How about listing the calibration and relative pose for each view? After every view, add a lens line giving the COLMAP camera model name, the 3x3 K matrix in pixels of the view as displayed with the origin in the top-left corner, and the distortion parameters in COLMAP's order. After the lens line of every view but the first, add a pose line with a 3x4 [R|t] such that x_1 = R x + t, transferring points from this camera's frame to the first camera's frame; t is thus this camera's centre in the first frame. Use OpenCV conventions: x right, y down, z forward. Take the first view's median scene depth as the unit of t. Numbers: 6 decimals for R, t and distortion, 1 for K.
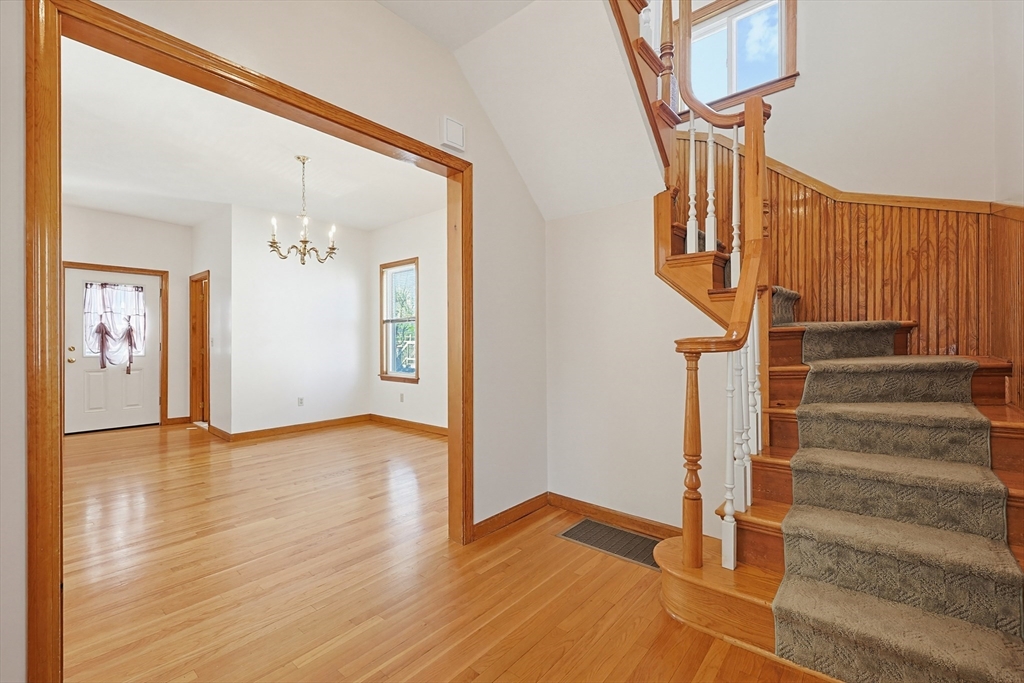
lens RADIAL K [[439.4, 0, 503.5], [0, 439.4, 340.7], [0, 0, 1]] dist [-0.002494, 0.001868]
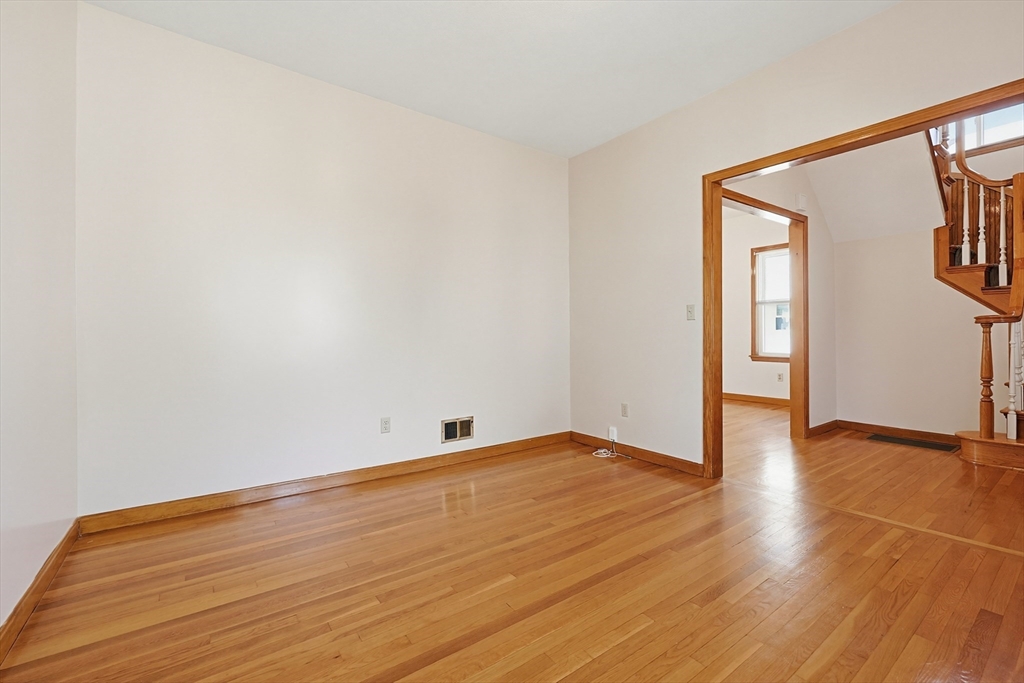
lens RADIAL K [[439.4, 0, 517.3], [0, 439.4, 337.5], [0, 0, 1]] dist [-0.002494, 0.001868]
pose [[0.976556, 0.002045, -0.215253, -0.840427], [-0.000127, 0.999960, 0.008925, 0.053870], [0.215263, -0.008688, 0.976518, -0.937279]]
